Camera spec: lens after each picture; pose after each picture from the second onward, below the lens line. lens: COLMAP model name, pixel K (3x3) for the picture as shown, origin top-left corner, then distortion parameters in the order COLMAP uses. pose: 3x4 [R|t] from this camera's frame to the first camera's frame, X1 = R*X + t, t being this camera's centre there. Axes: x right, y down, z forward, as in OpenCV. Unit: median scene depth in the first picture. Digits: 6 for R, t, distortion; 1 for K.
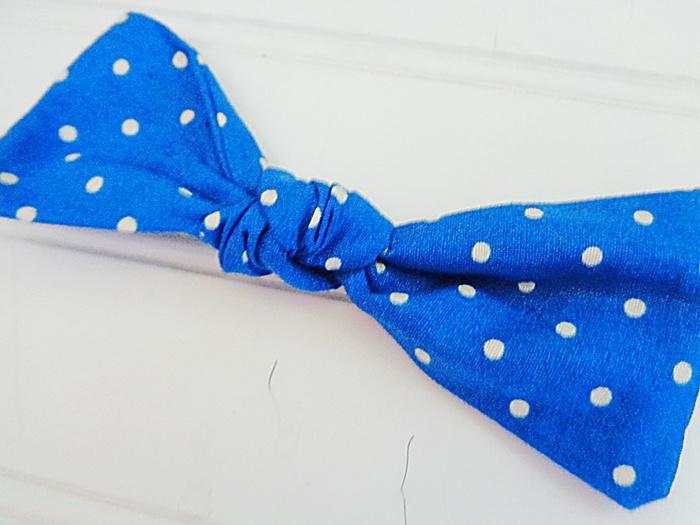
lens RADIAL K [[526.8, 0, 352.4], [0, 526.8, 262.8], [0, 0, 1]] dist [0.003493, -0.005462]
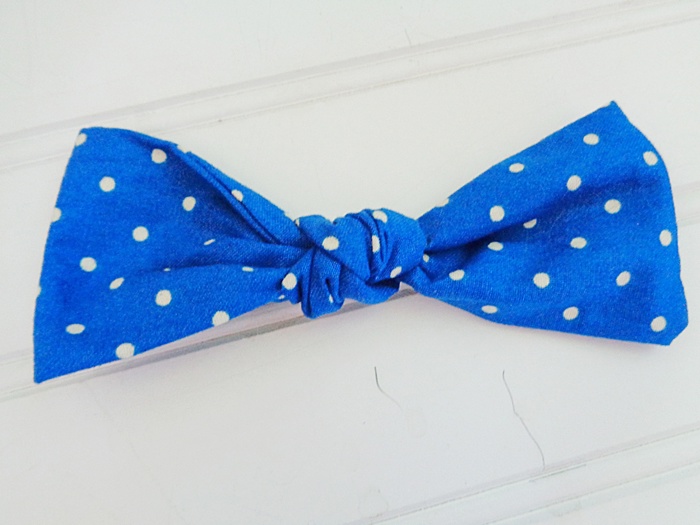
lens RADIAL K [[526.8, 0, 352.4], [0, 526.8, 262.8], [0, 0, 1]] dist [0.003493, -0.005462]
pose [[0.887753, -0.415827, 0.197440, -0.348428], [0.403714, 0.909398, 0.100048, -0.175284], [-0.221154, -0.009109, 0.975196, -0.136000]]
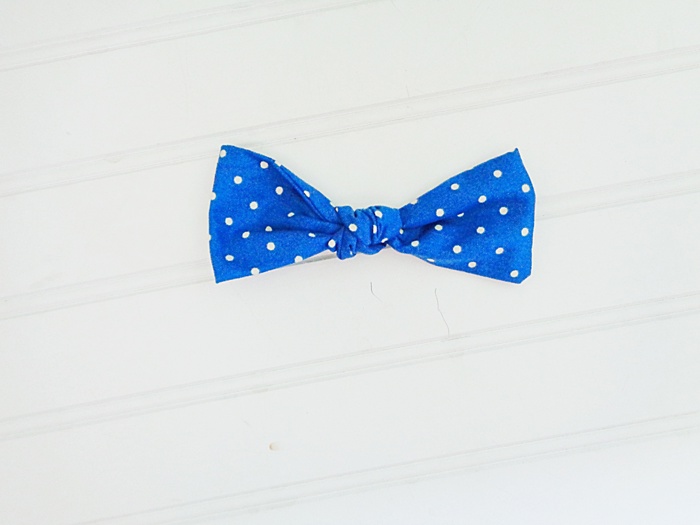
lens RADIAL K [[526.8, 0, 352.4], [0, 526.8, 262.8], [0, 0, 1]] dist [0.003493, -0.005462]
pose [[0.921314, -0.384621, 0.056986, -0.344079], [0.344758, 0.875856, 0.337666, -0.759999], [-0.179785, -0.291450, 0.939540, -1.235216]]
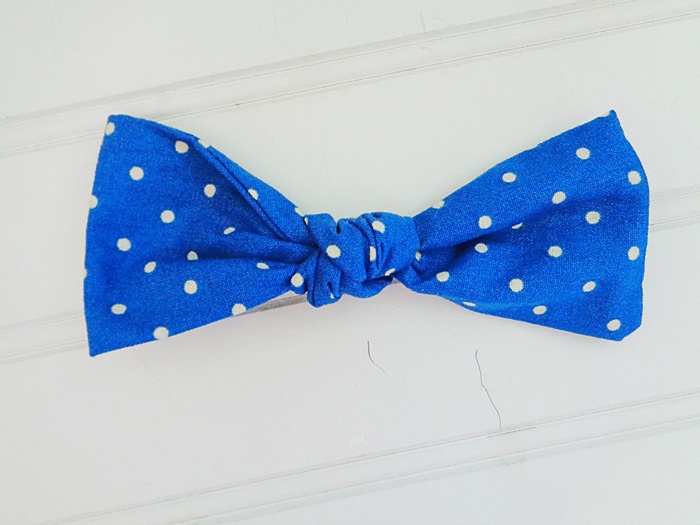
lens RADIAL K [[526.8, 0, 352.4], [0, 526.8, 262.8], [0, 0, 1]] dist [0.003493, -0.005462]
pose [[0.913727, -0.400244, 0.070052, -0.210925], [0.360964, 0.878720, 0.312340, -0.479900], [-0.186569, -0.260108, 0.947384, -0.269682]]
